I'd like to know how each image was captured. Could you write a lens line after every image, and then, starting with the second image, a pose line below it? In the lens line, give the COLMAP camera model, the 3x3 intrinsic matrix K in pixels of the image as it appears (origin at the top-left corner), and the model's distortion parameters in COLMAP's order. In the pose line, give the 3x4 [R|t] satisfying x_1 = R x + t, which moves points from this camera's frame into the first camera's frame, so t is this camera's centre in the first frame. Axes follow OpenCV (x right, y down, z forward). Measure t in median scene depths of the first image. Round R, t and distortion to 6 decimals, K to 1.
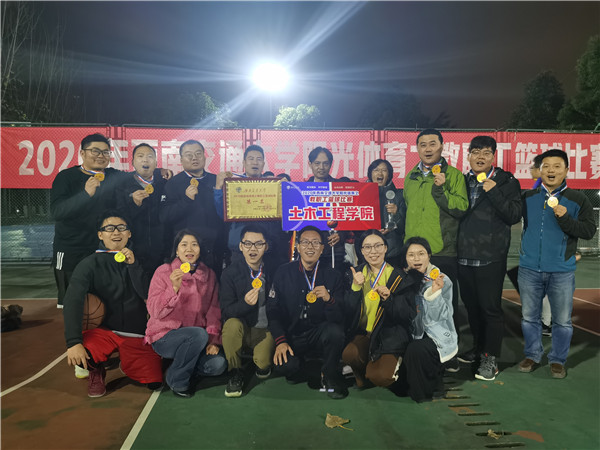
lens RADIAL K [[483.8, 0, 299.4], [0, 483.8, 226.3], [0, 0, 1]] dist [0.049847, -0.082180]
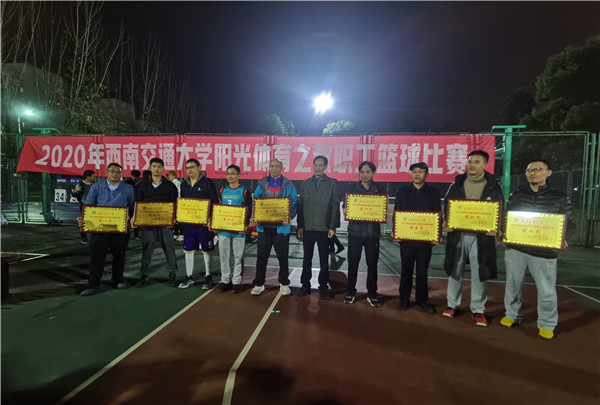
lens RADIAL K [[319.6, 0, 298.4], [0, 319.6, 200.3], [0, 0, 1]] dist [0.027685, -0.001824]
pose [[0.975491, 0.028155, -0.218233, 0.420867], [-0.029685, 0.999552, -0.003738, -0.019422], [0.218030, 0.010125, 0.975890, 0.163948]]
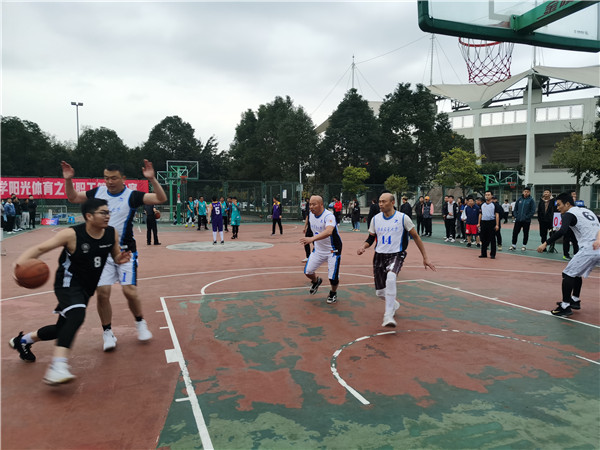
lens RADIAL K [[483.8, 0, 314.8], [0, 483.8, 224.8], [0, 0, 1]] dist [0.049847, -0.082180]
pose [[0.958536, -0.012411, 0.284700, 0.826119], [0.011142, 0.999919, 0.006079, 0.065900], [-0.284752, -0.002654, 0.958597, -1.988549]]
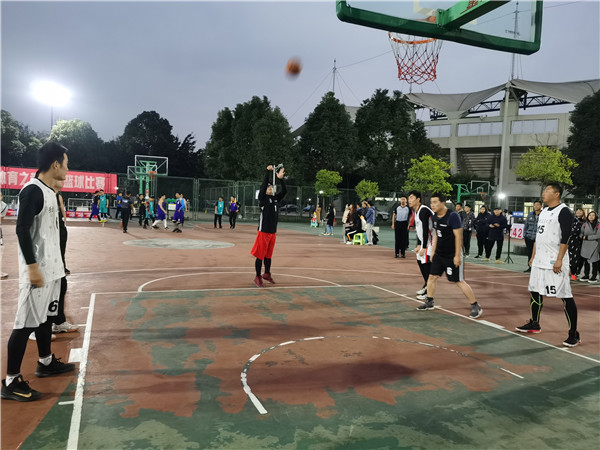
lens RADIAL K [[483.8, 0, 308.3], [0, 483.8, 226.1], [0, 0, 1]] dist [0.049847, -0.082180]
pose [[0.948713, 0.027513, 0.314938, 0.874656], [-0.029764, 0.999554, 0.002339, 0.068986], [-0.314734, -0.011593, 0.949109, -1.983949]]
